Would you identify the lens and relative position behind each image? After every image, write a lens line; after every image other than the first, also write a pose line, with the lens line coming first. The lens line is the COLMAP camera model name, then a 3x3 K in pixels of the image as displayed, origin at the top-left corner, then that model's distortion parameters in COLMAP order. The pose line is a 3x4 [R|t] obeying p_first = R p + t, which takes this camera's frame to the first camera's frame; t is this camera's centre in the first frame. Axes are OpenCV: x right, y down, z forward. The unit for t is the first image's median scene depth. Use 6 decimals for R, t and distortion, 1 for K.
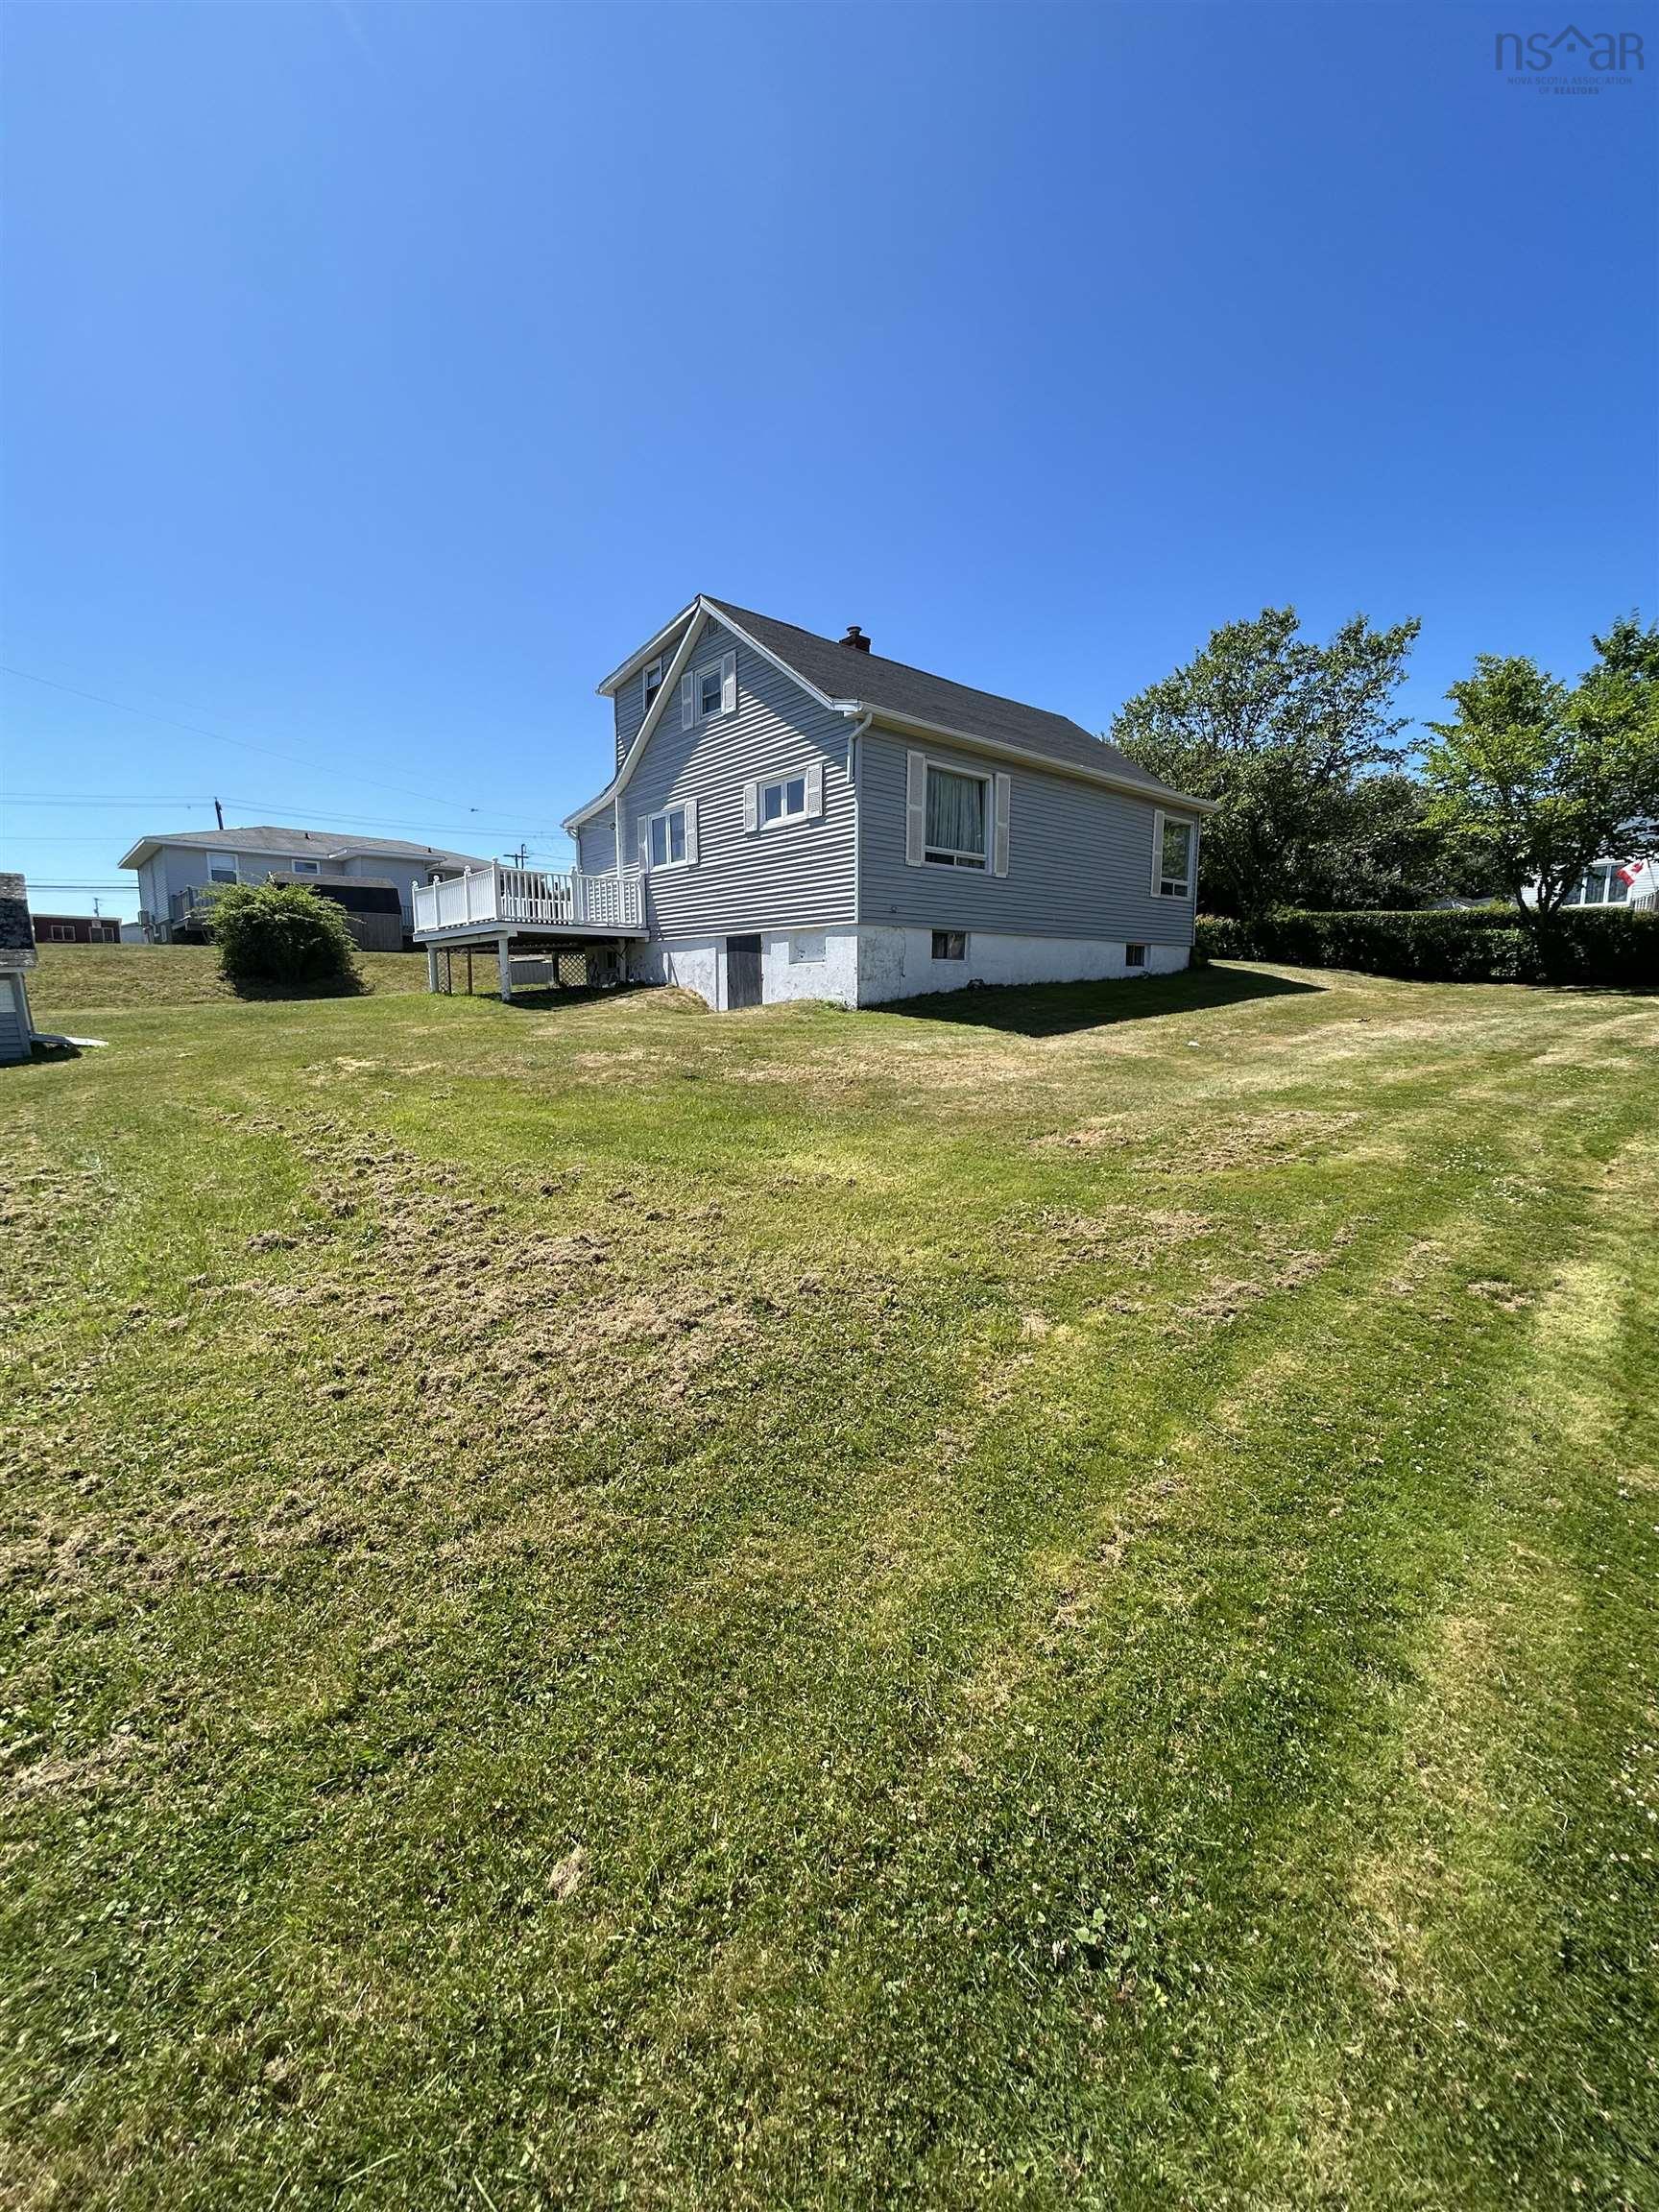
lens RADIAL K [[885.8, 0, 830.2], [0, 885.8, 1103.0], [0, 0, 1]] dist [0.000765, 0.000012]
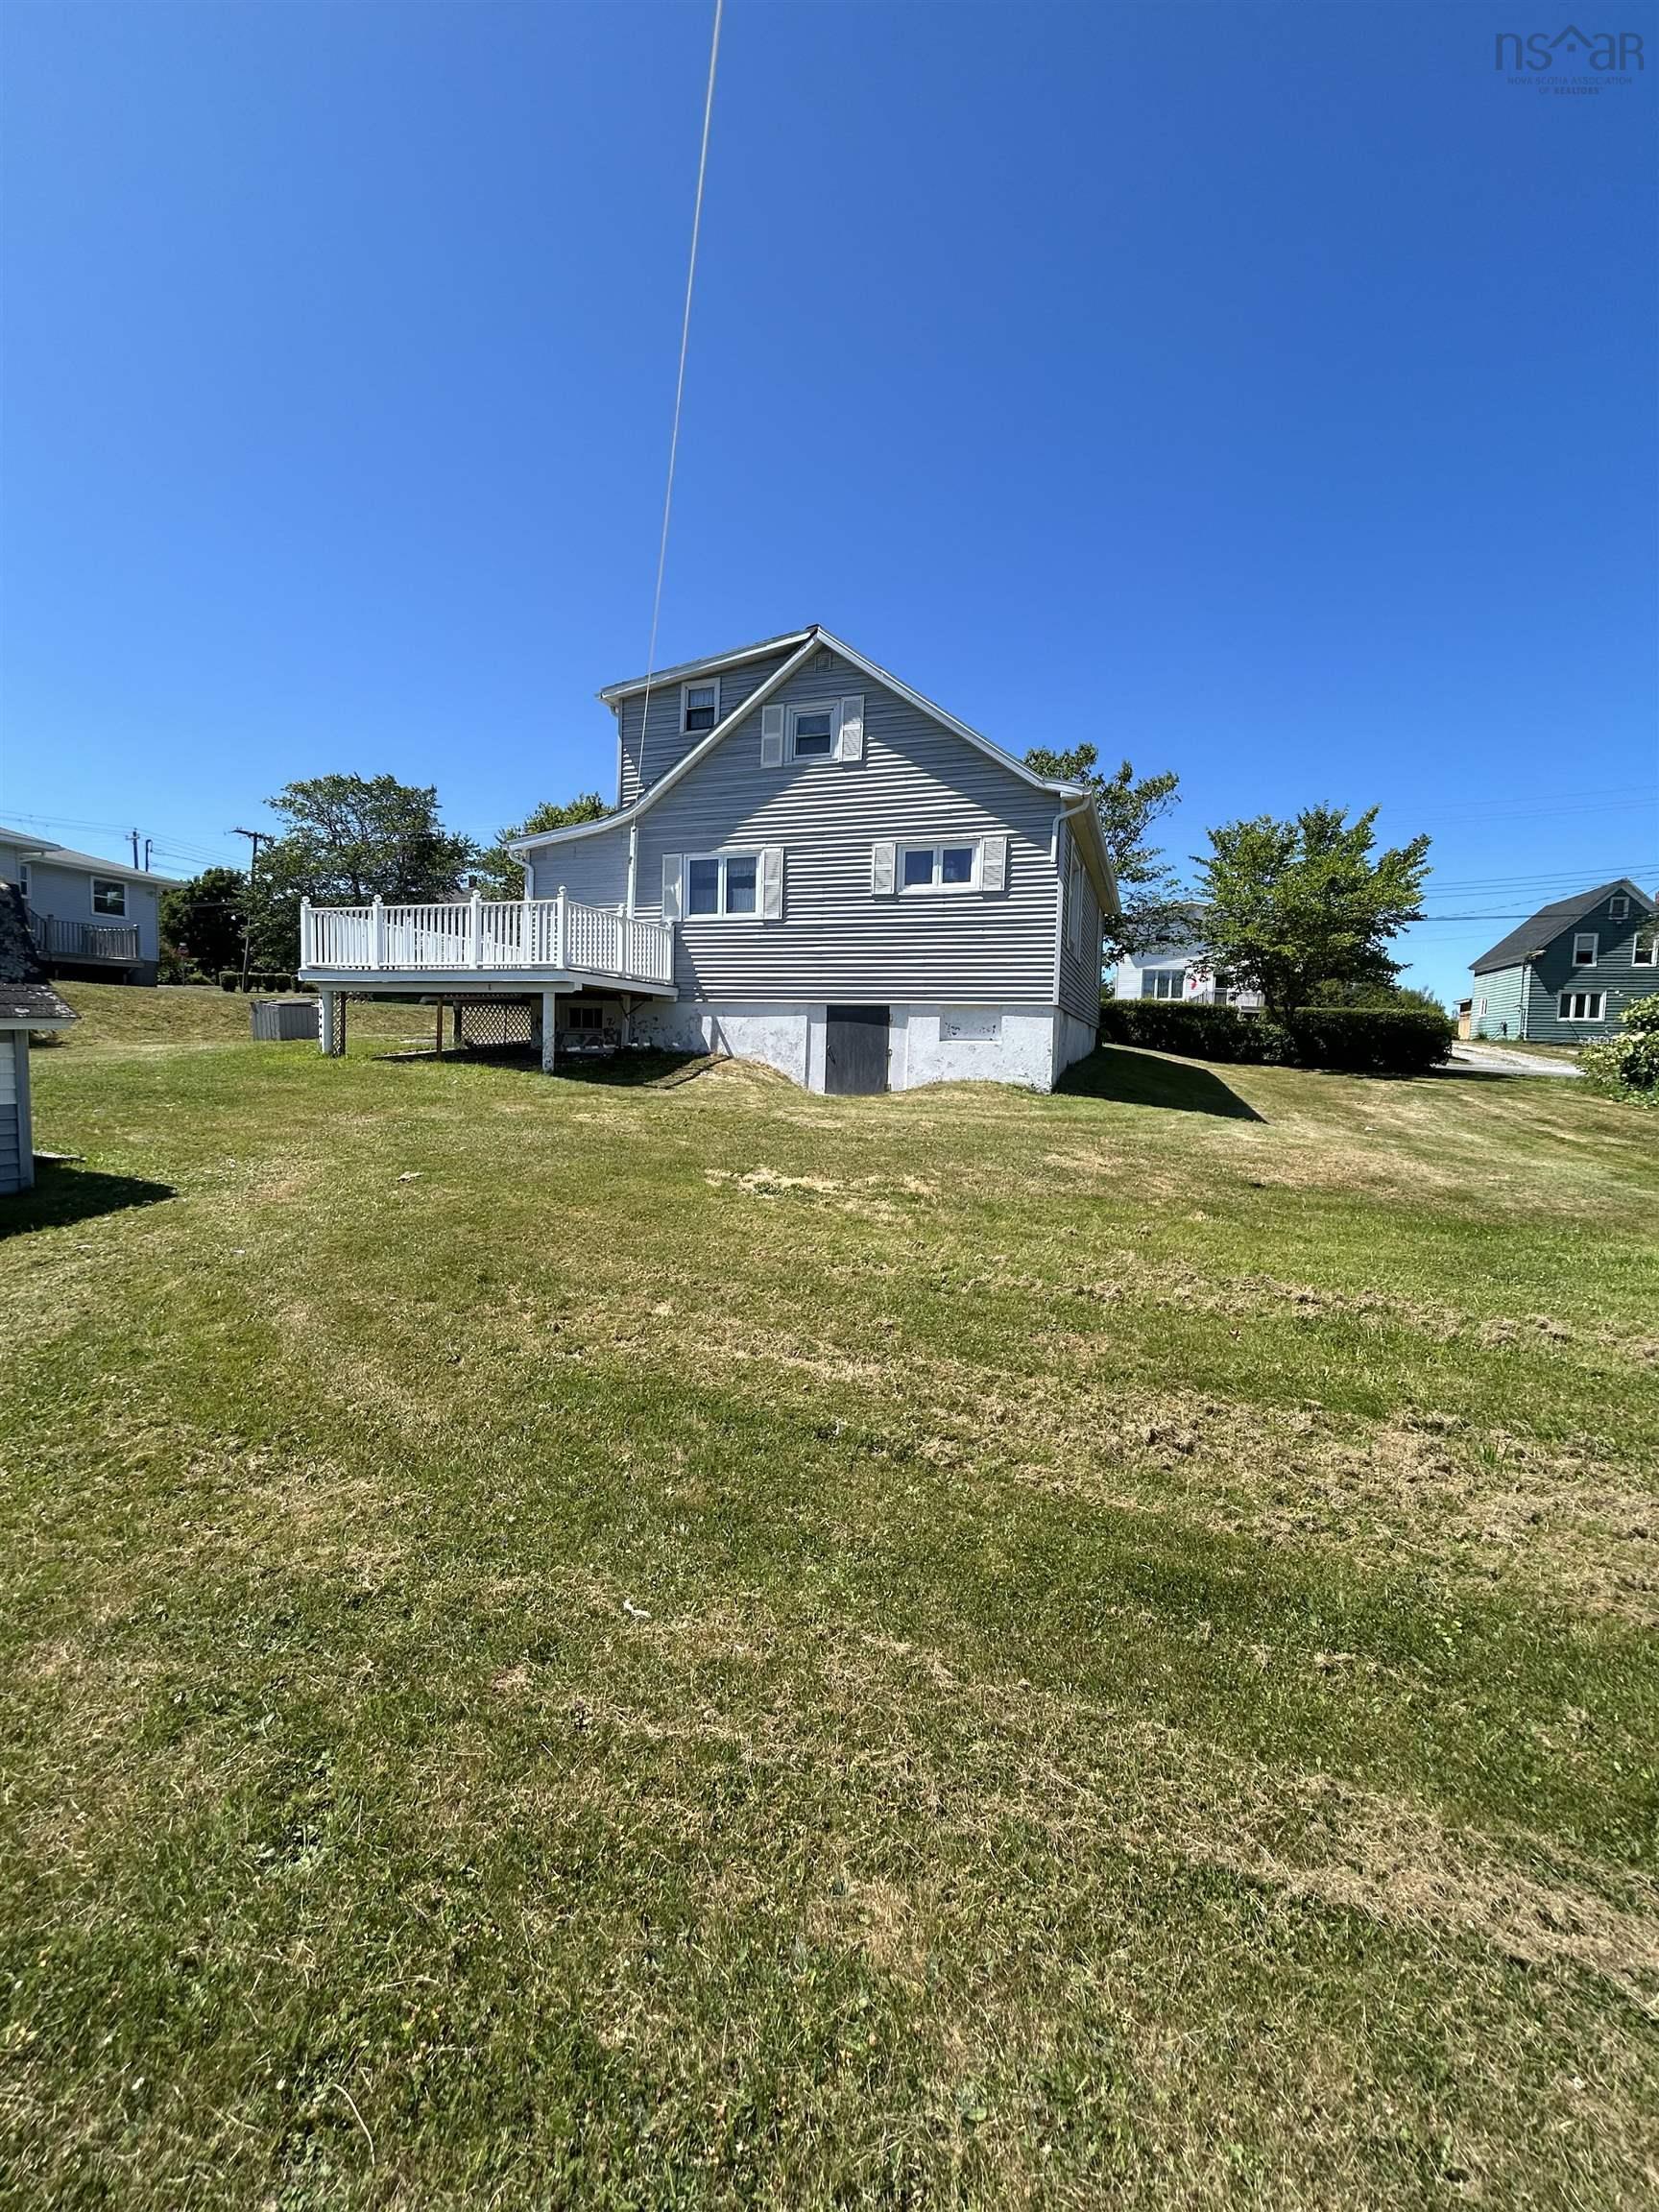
lens RADIAL K [[885.8, 0, 829.9], [0, 885.8, 1106.7], [0, 0, 1]] dist [0.000765, 0.000012]
pose [[0.874180, -0.004981, 0.485577, -0.556358], [0.030760, 0.998507, -0.045135, -0.045899], [-0.484627, 0.054393, 0.873028, 0.231173]]
